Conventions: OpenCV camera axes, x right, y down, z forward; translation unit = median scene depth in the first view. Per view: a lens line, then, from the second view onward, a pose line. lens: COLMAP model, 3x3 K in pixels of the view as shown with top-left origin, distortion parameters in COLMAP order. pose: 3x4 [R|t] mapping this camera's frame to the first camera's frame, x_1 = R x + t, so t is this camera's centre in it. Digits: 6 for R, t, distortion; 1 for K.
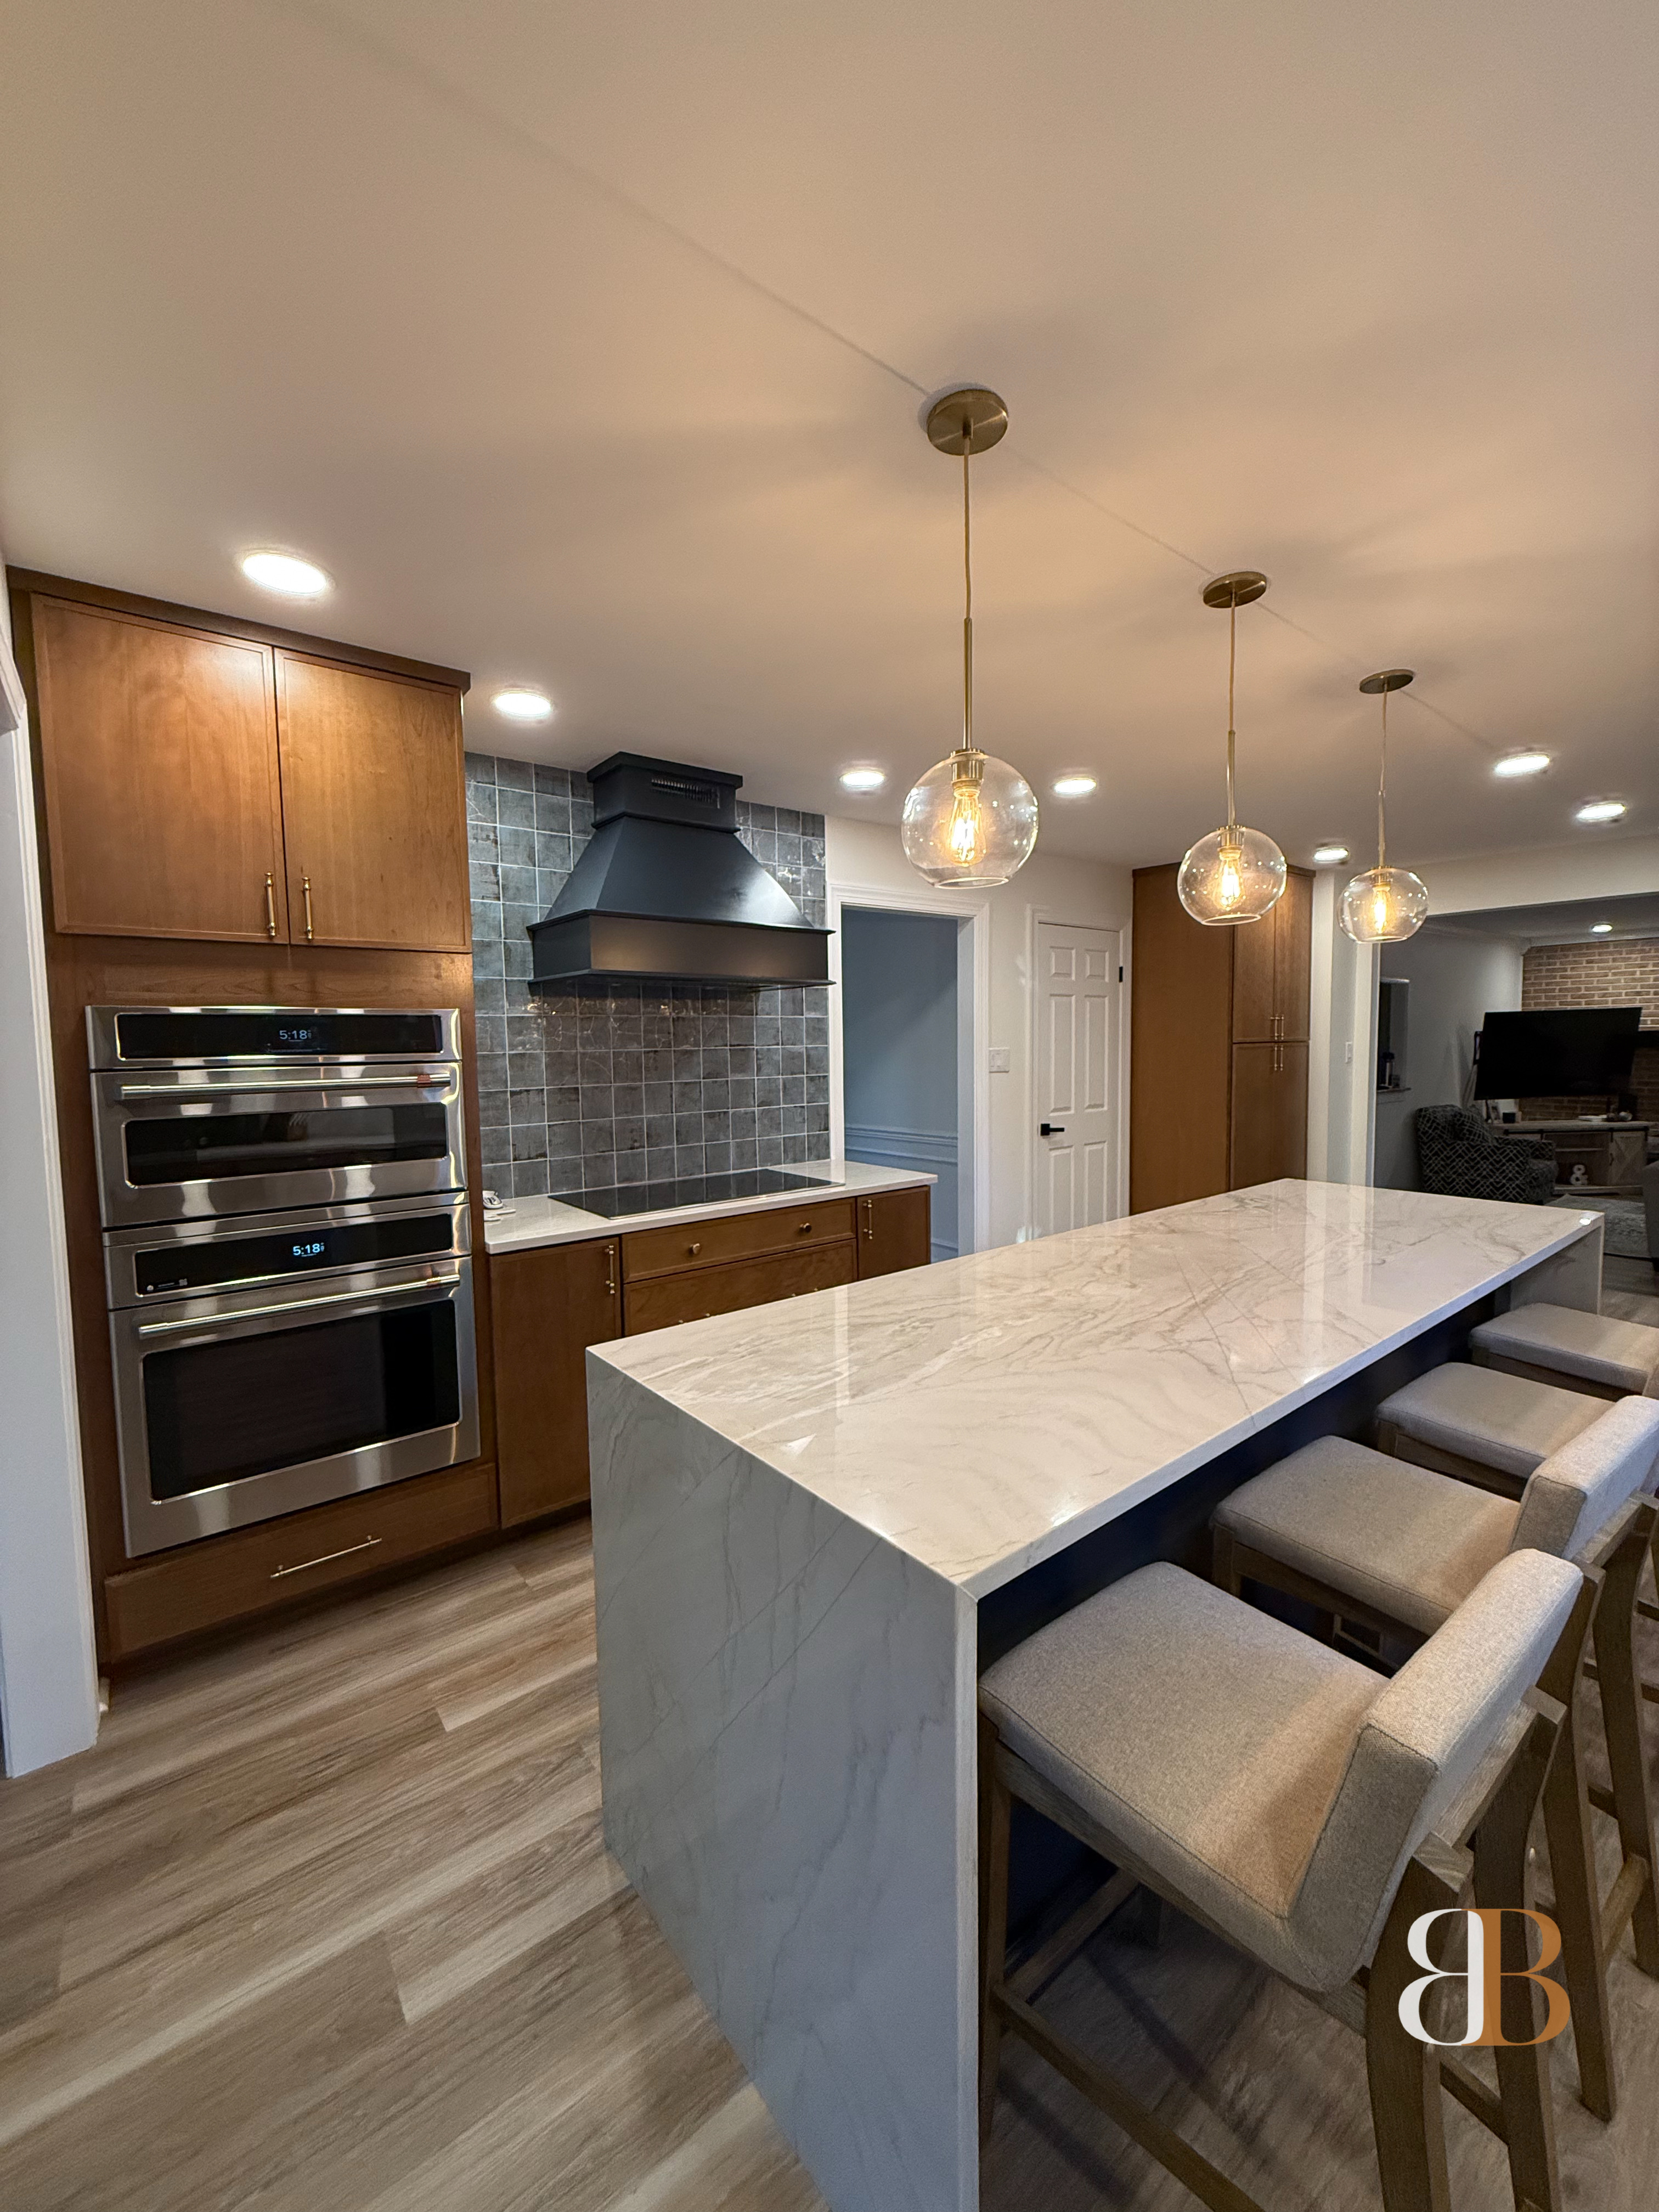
lens RADIAL K [[874.5, 0, 833.6], [0, 874.5, 1102.4], [0, 0, 1]] dist [0.001046, 0.000013]
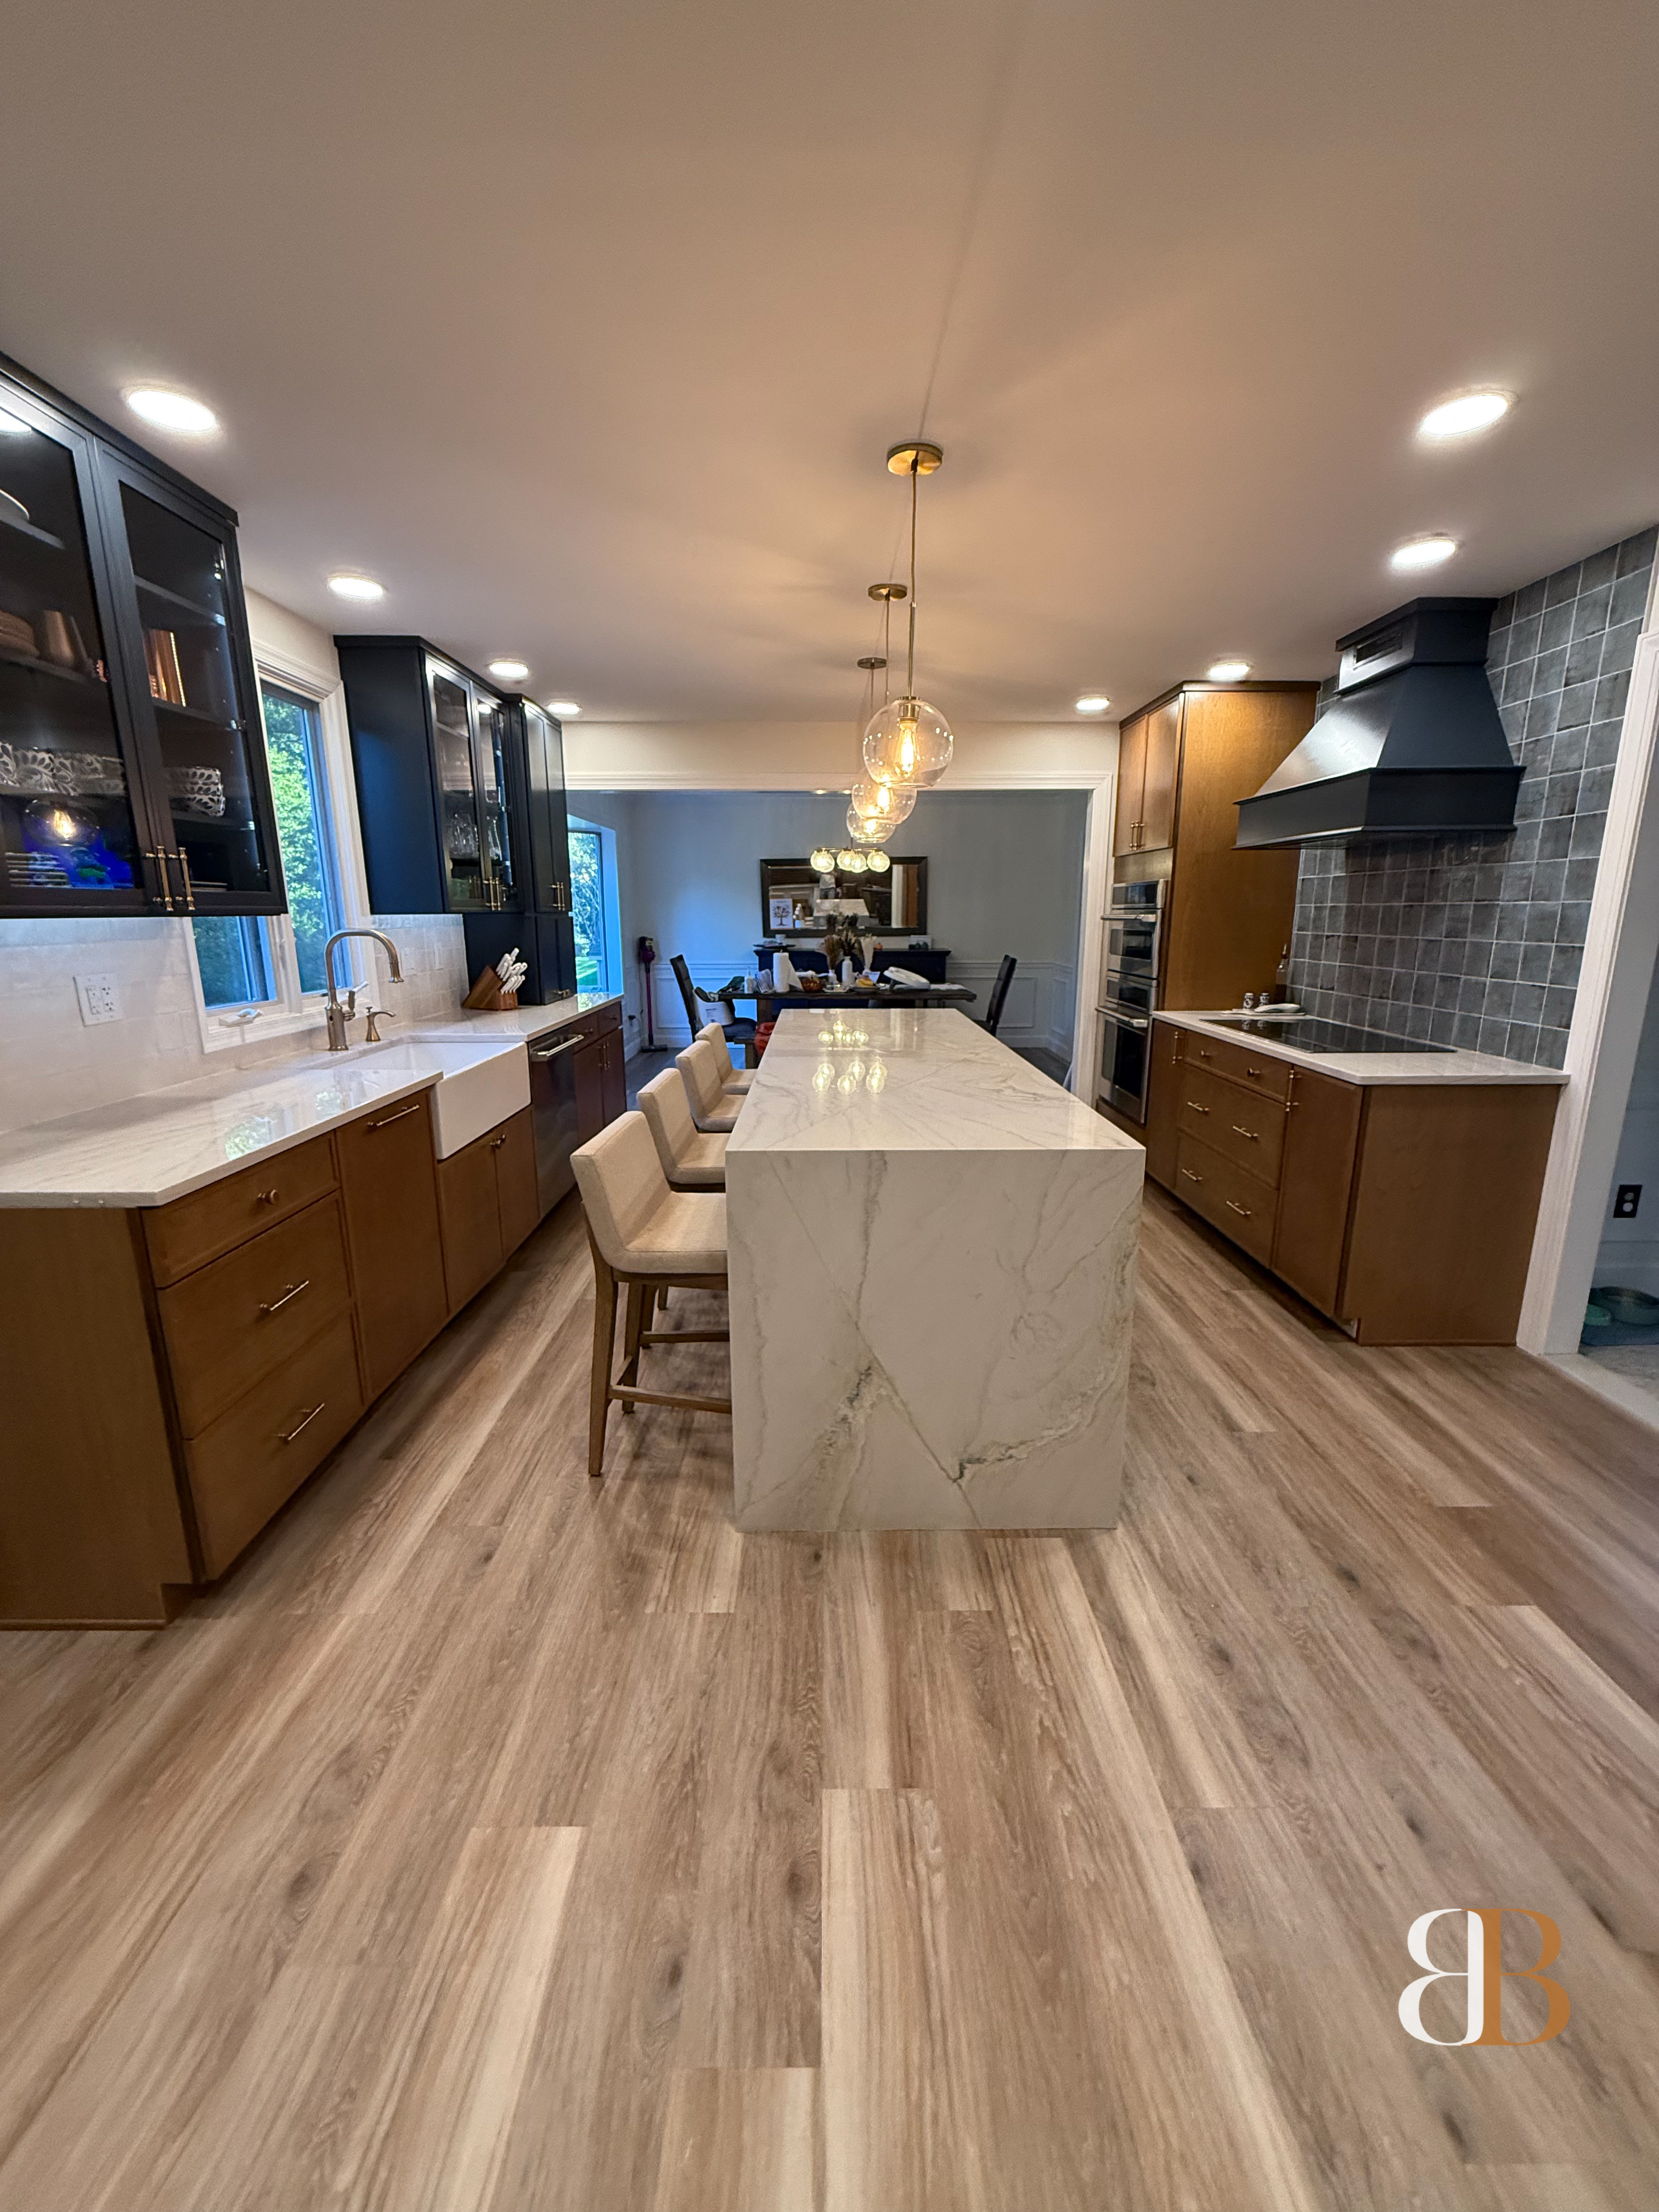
lens RADIAL K [[876.9, 0, 828.6], [0, 876.9, 1100.1], [0, 0, 1]] dist [-0.000197, -0.000306]
pose [[-0.621336, 0.180361, -0.762503, 1.239891], [-0.043828, 0.963623, 0.263647, -0.096869], [0.782317, 0.197232, -0.590829, 1.350090]]
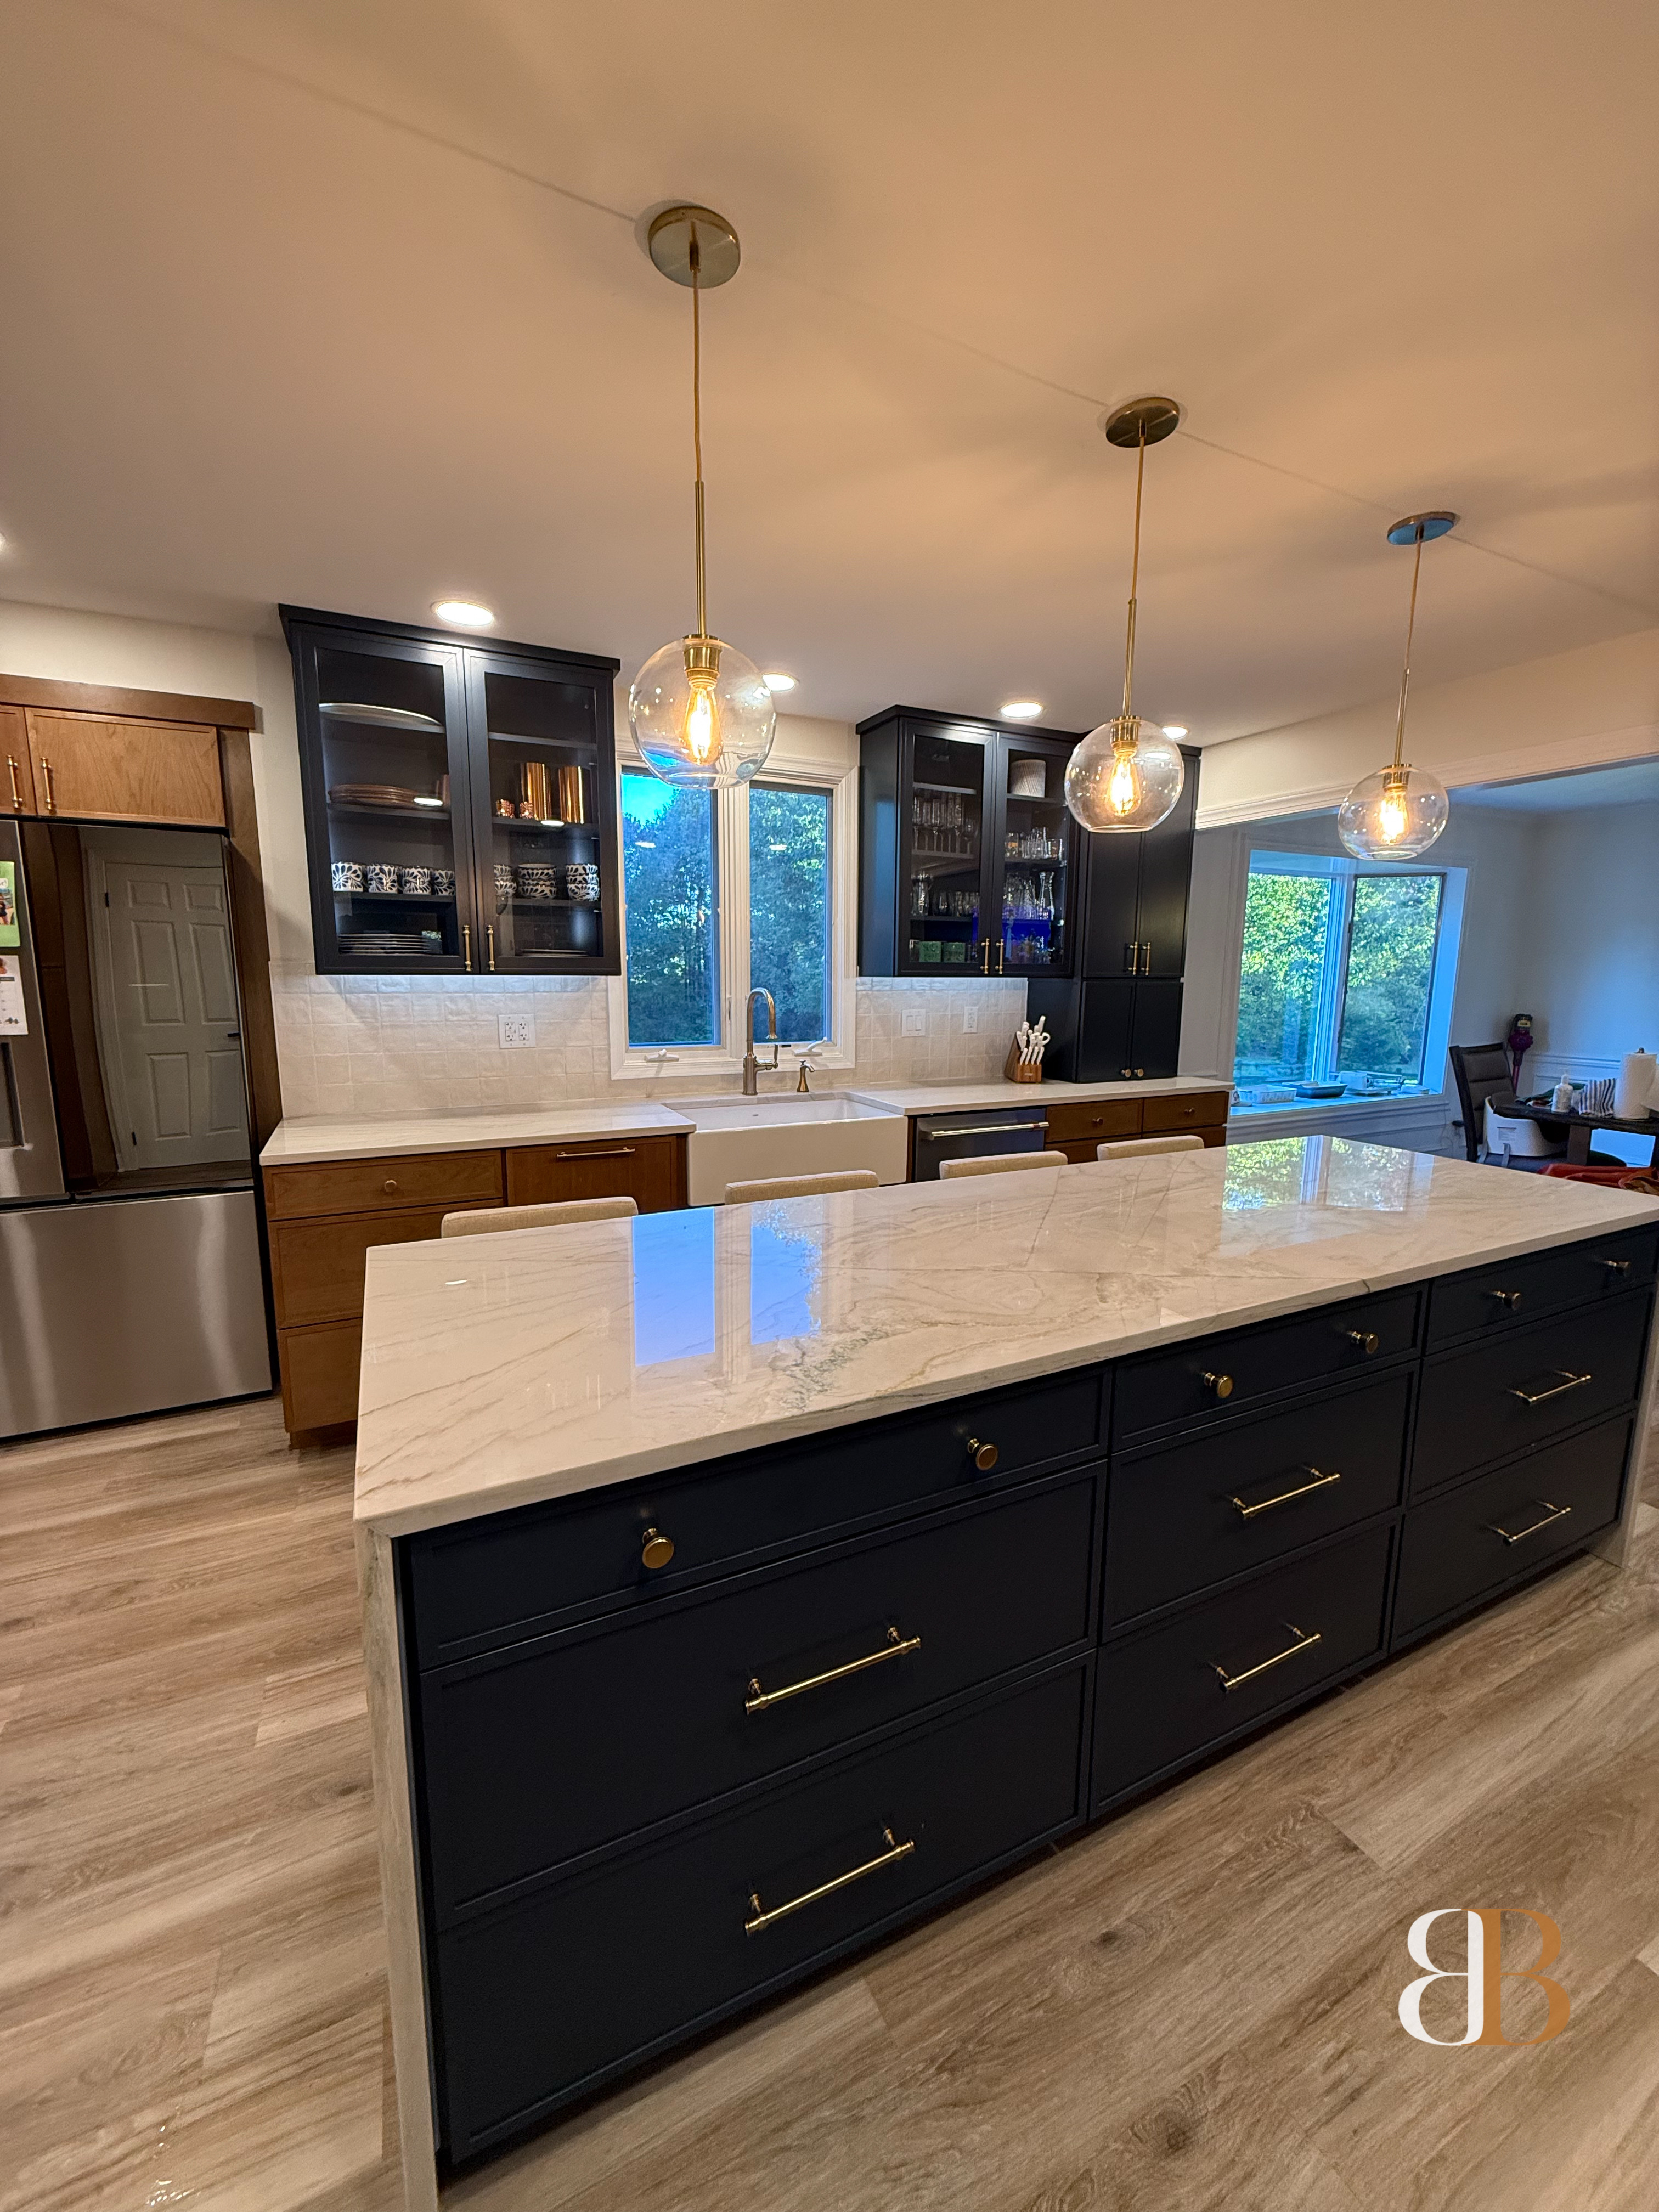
lens RADIAL K [[877.0, 0, 825.8], [0, 877.0, 1099.1], [0, 0, 1]] dist [-0.000457, 0.000678]
pose [[-0.977214, -0.025231, 0.210750, 0.382251], [0.020079, 0.977468, 0.210126, -0.092237], [-0.211303, 0.209570, -0.954689, 1.370874]]
